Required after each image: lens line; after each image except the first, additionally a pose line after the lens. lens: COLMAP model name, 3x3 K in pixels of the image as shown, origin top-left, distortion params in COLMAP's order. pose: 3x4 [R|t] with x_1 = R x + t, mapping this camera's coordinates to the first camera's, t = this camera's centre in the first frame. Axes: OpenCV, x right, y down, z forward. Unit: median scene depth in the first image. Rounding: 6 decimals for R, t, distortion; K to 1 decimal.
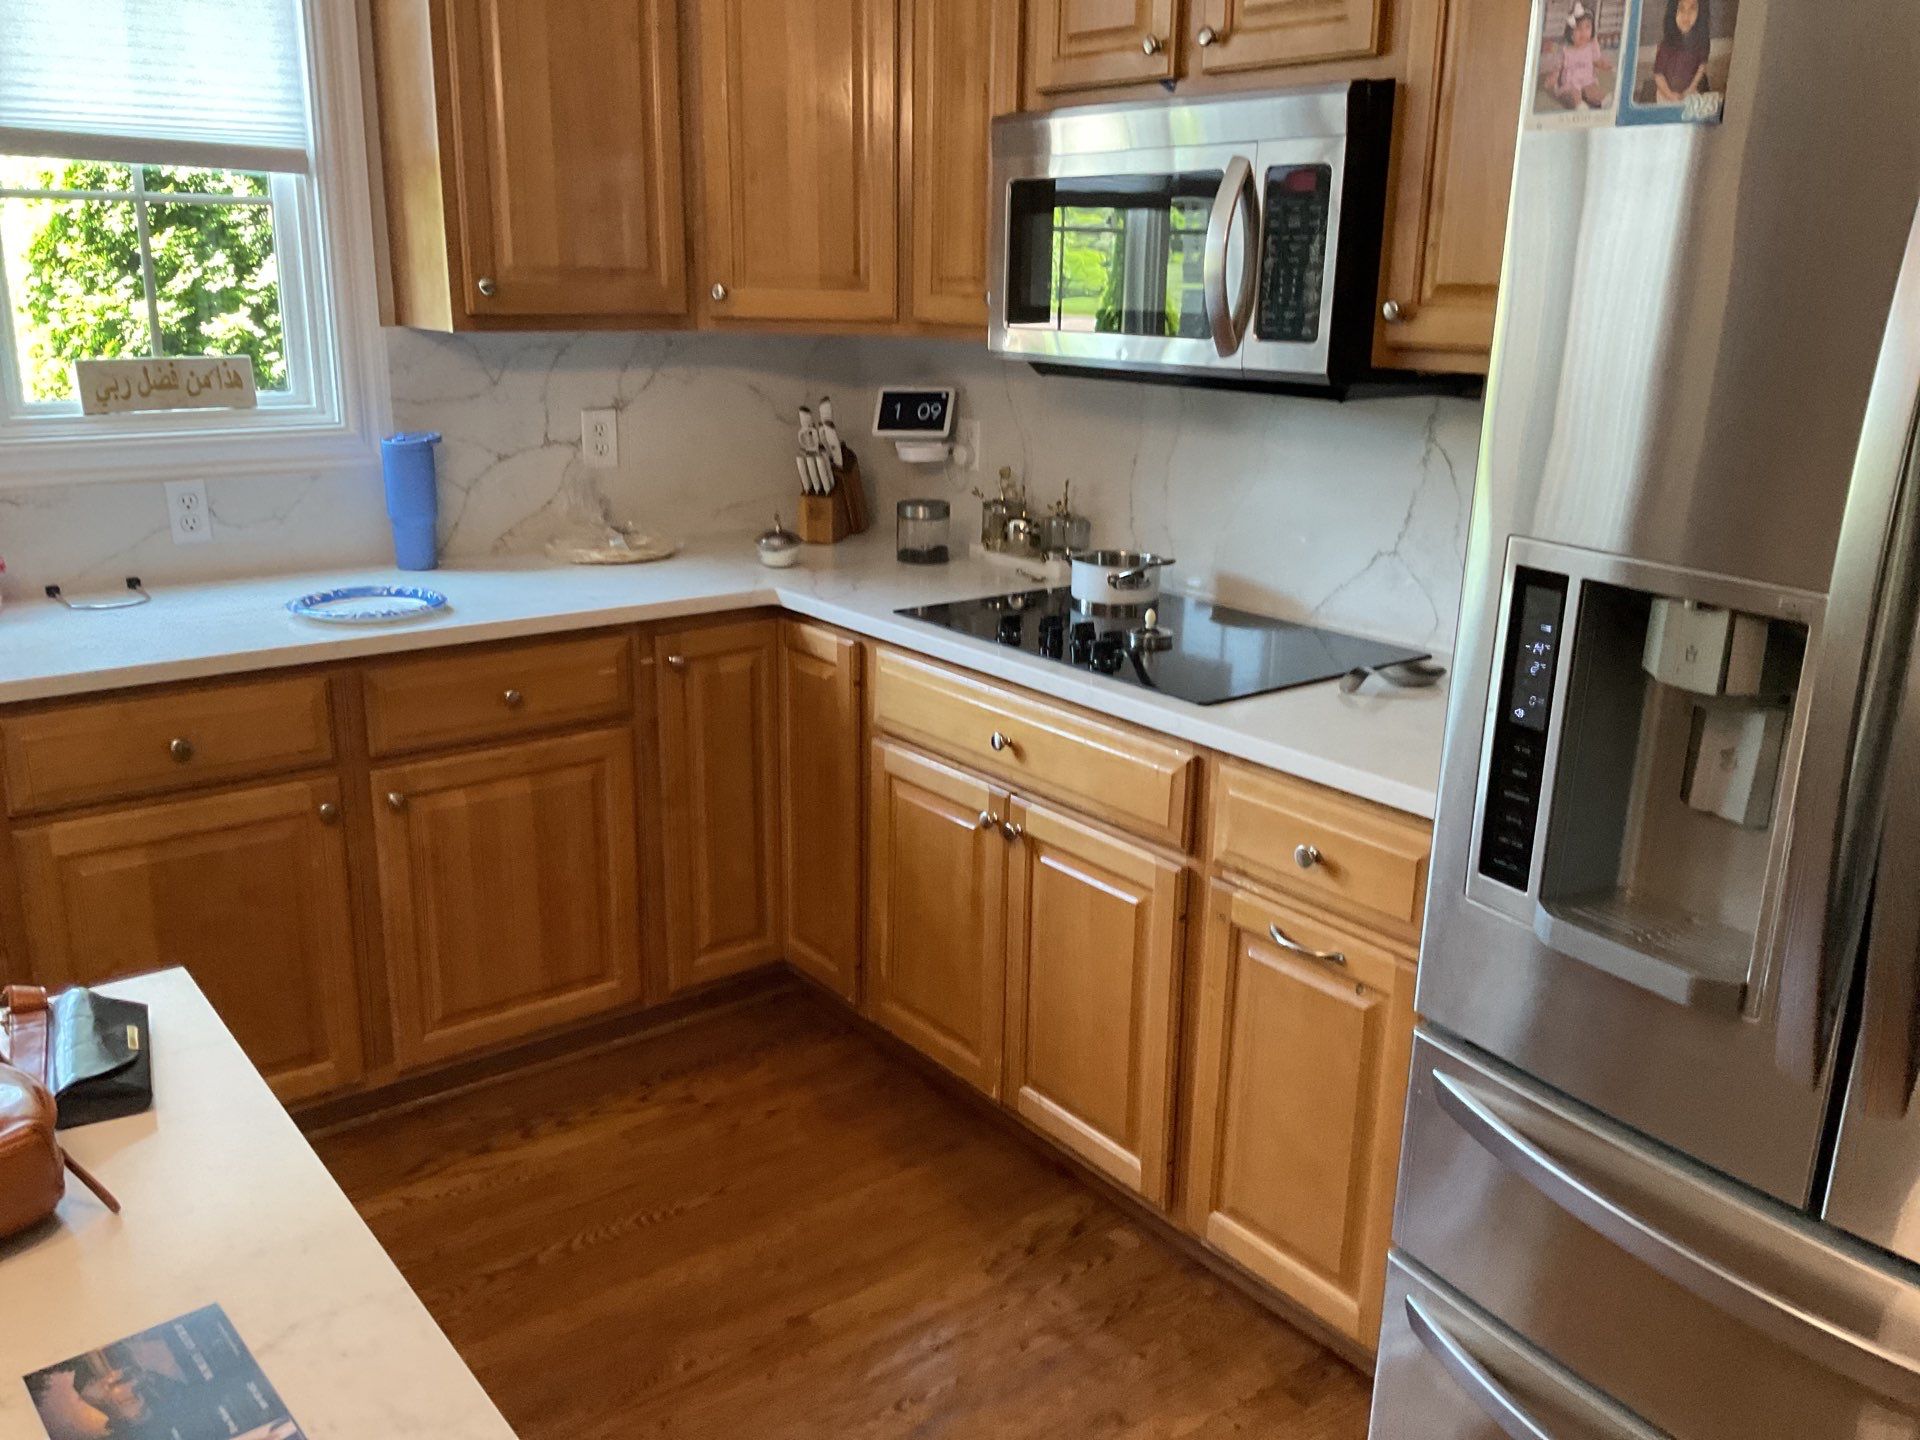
lens RADIAL K [[1554.2, 0, 973.9], [0, 1554.2, 725.4], [0, 0, 1]] dist [0.064070, -0.109287]
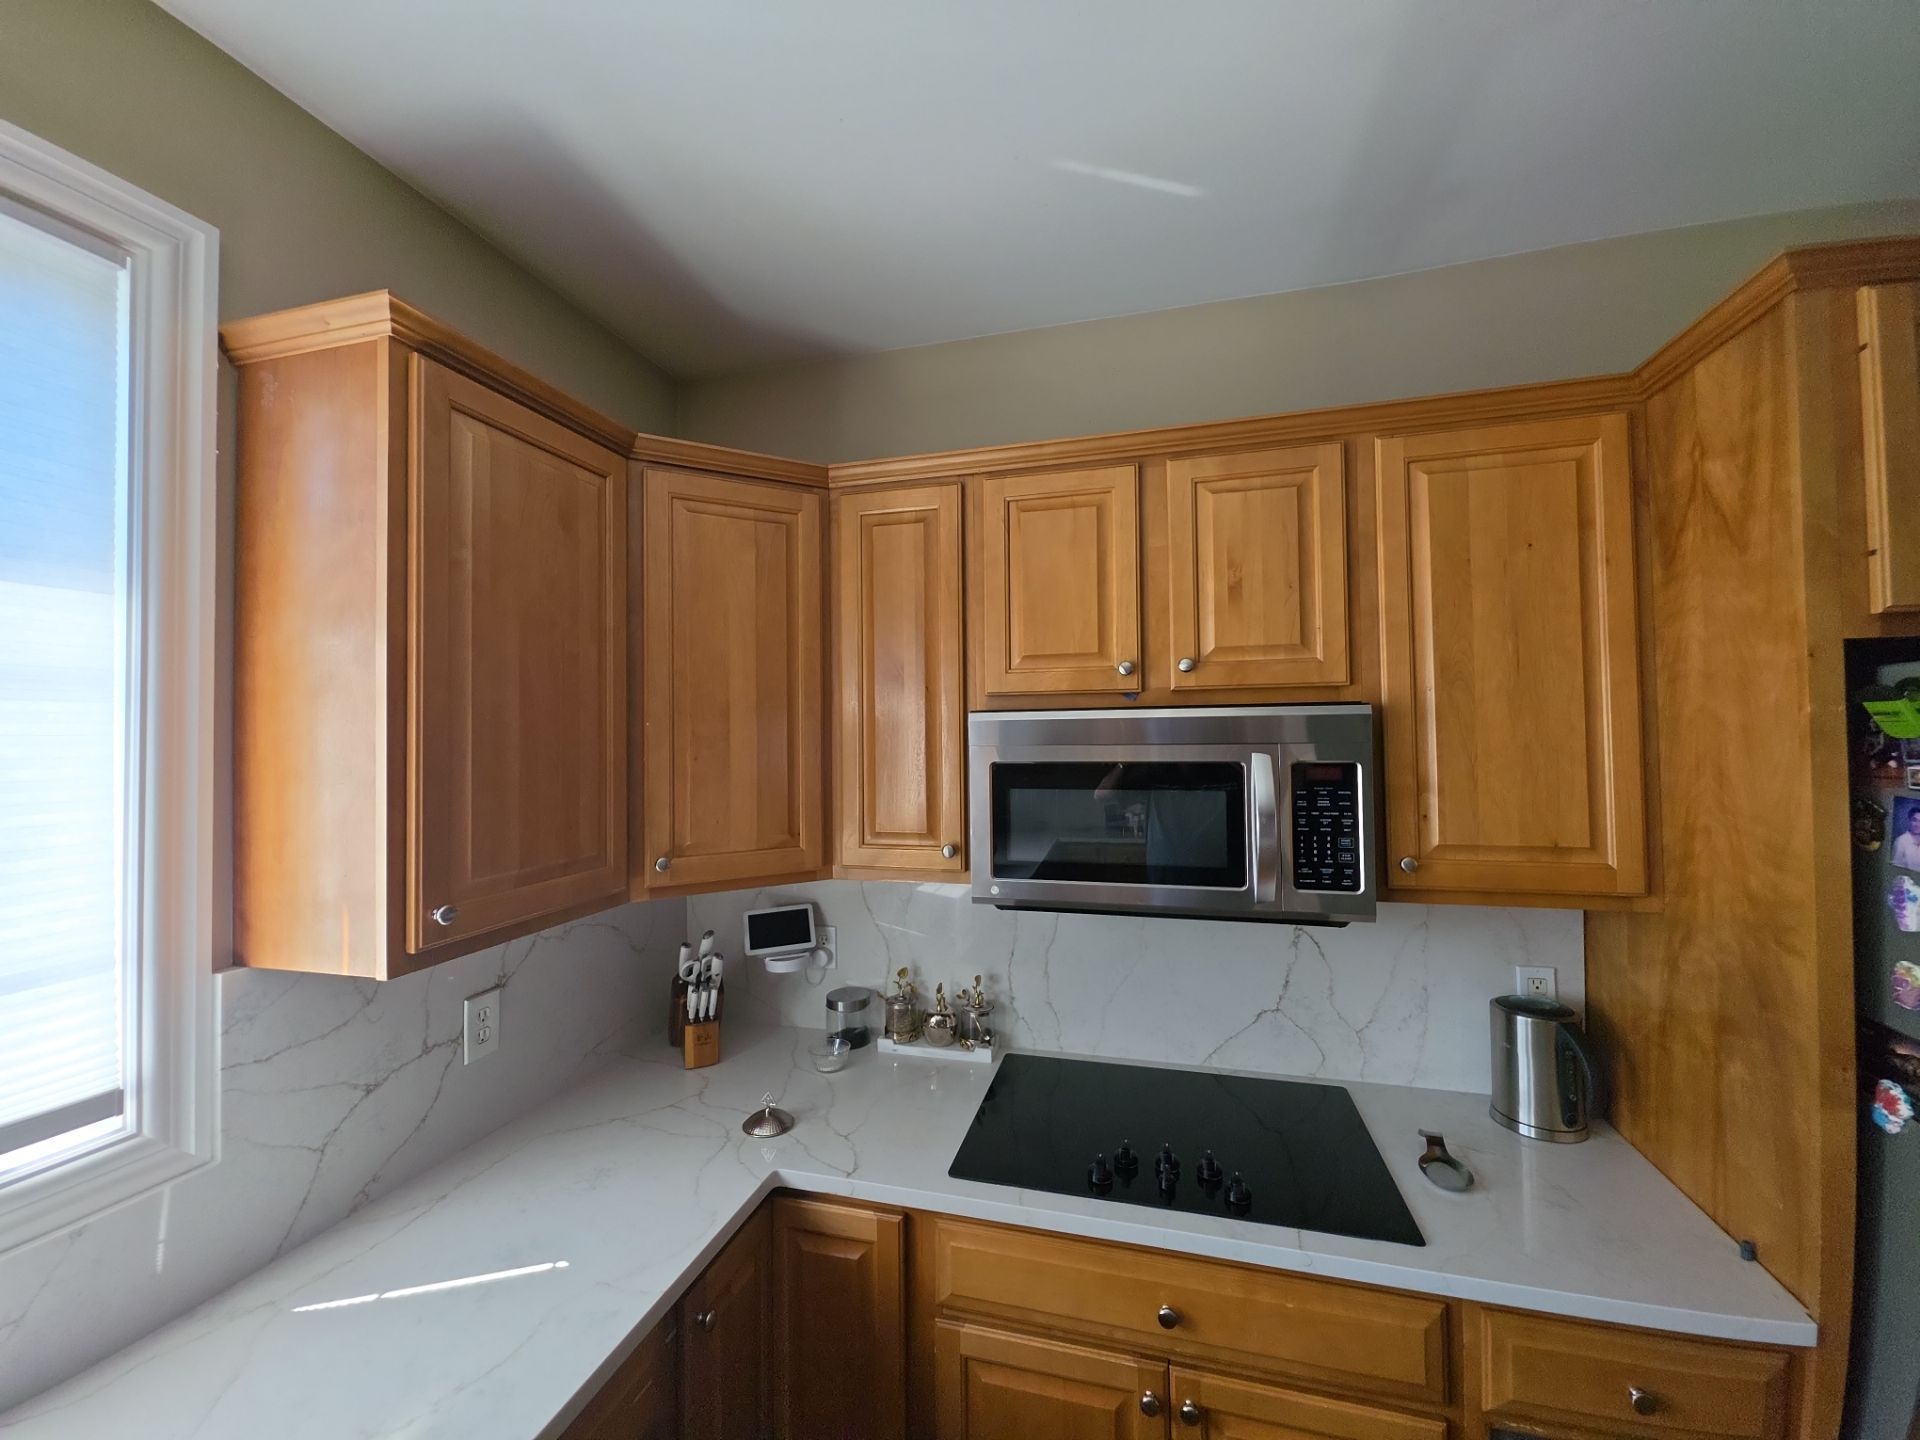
lens RADIAL K [[762.5, 0, 961.8], [0, 762.5, 718.8], [0, 0, 1]] dist [0.000369, 0.000118]
pose [[0.808185, -0.017260, 0.588676, -0.326769], [0.191832, 0.952772, -0.235428, -0.234132], [-0.556810, 0.303196, 0.773327, 0.517521]]
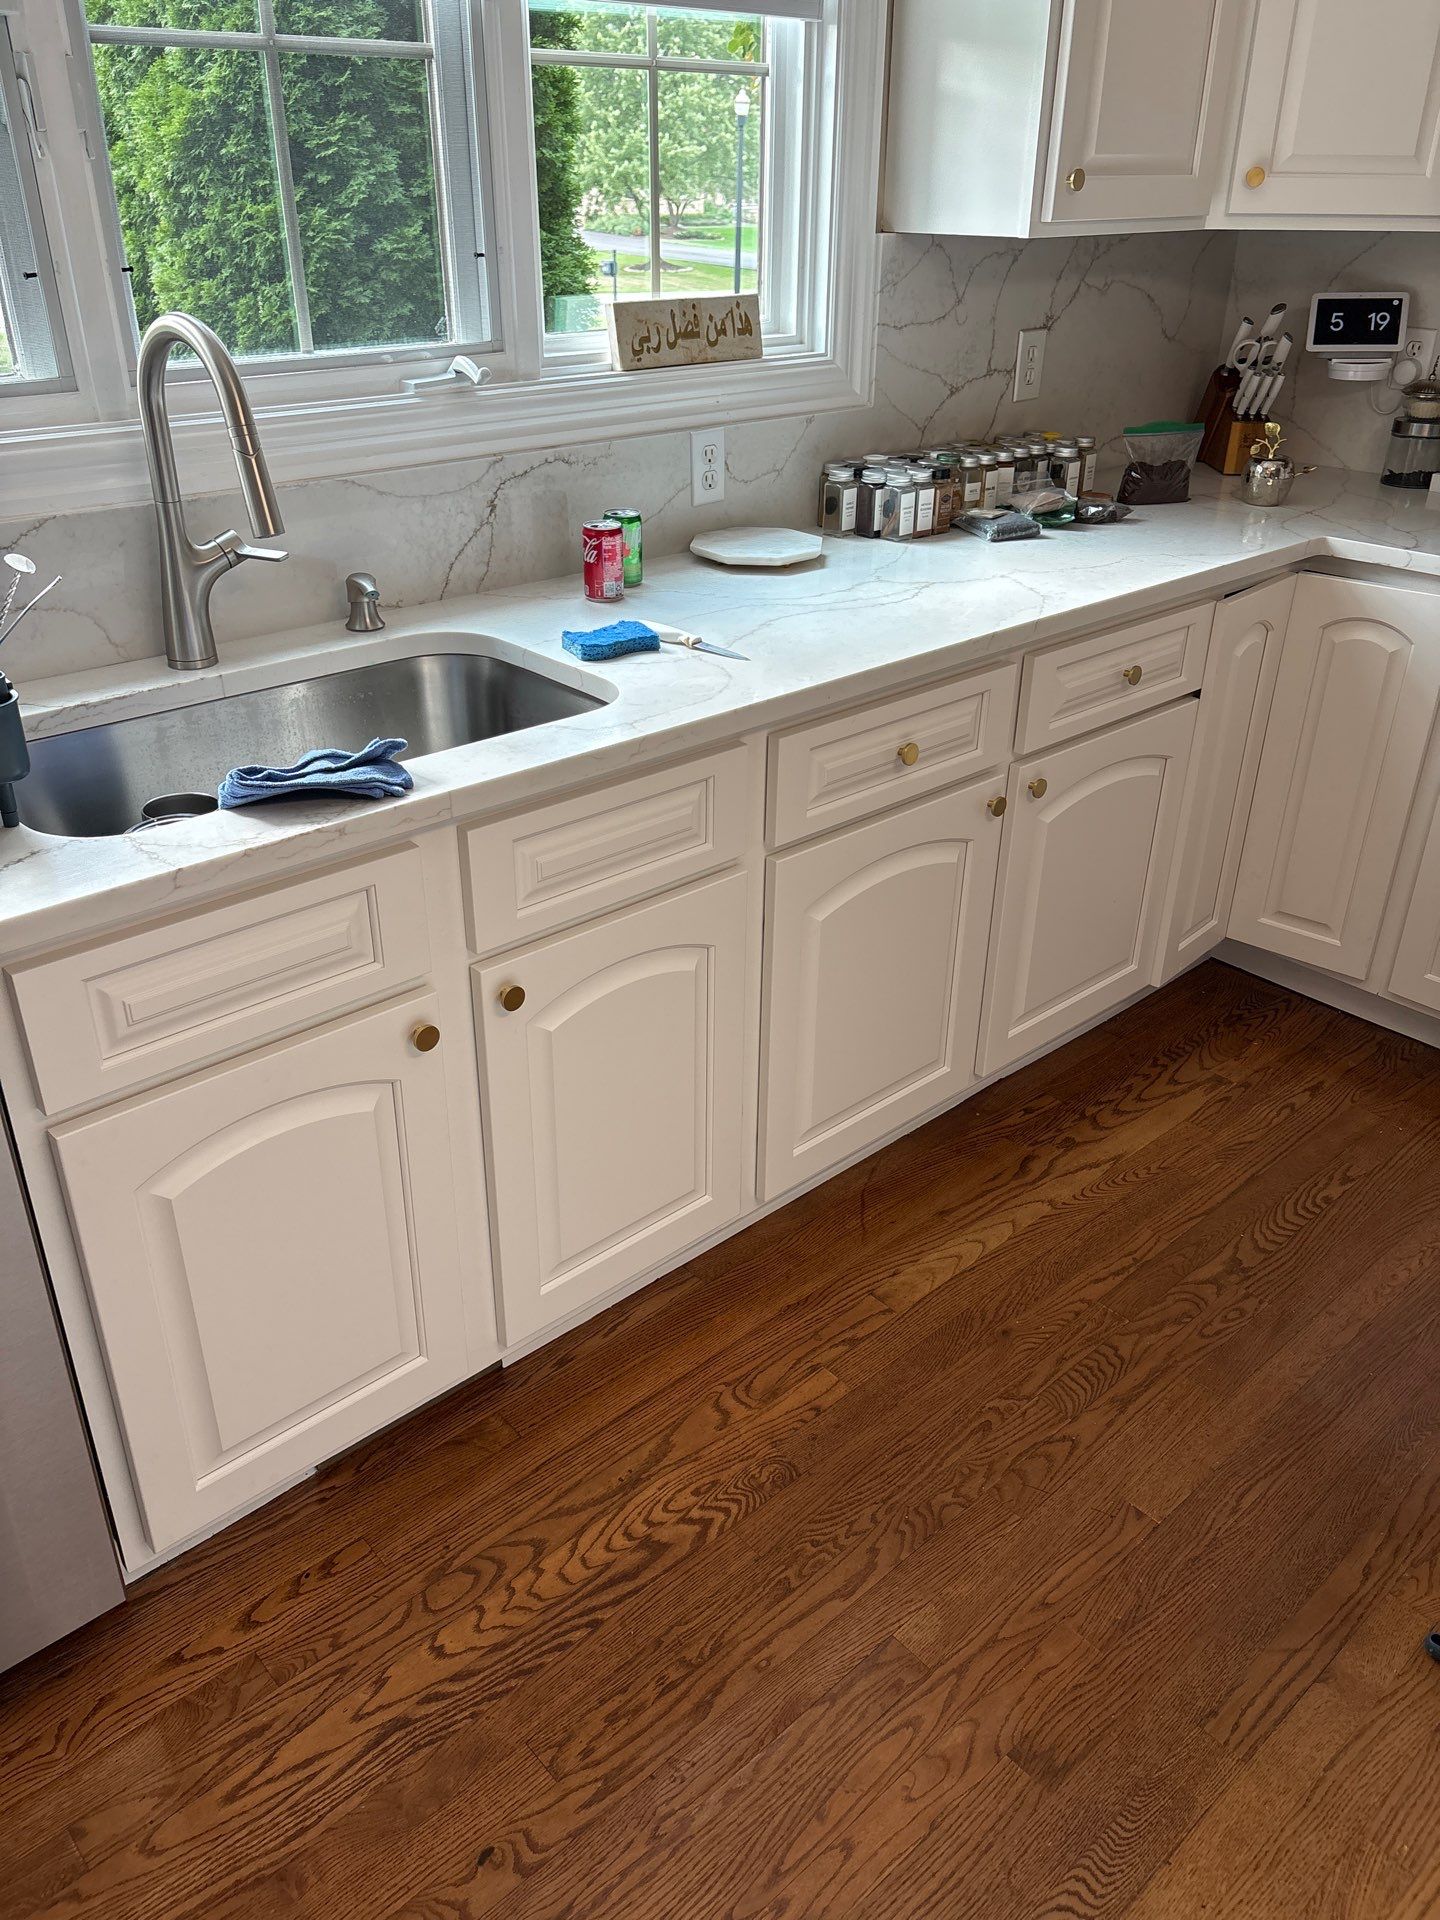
lens RADIAL K [[1439.0, 0, 716.2], [0, 1439.0, 965.4], [0, 0, 1]] dist [0.038687, -0.038894]
pose [[0.998628, -0.038679, 0.035291, -0.552508], [0.030219, 0.976192, 0.214795, -0.037863], [-0.042759, -0.213434, 0.976021, 0.148918]]
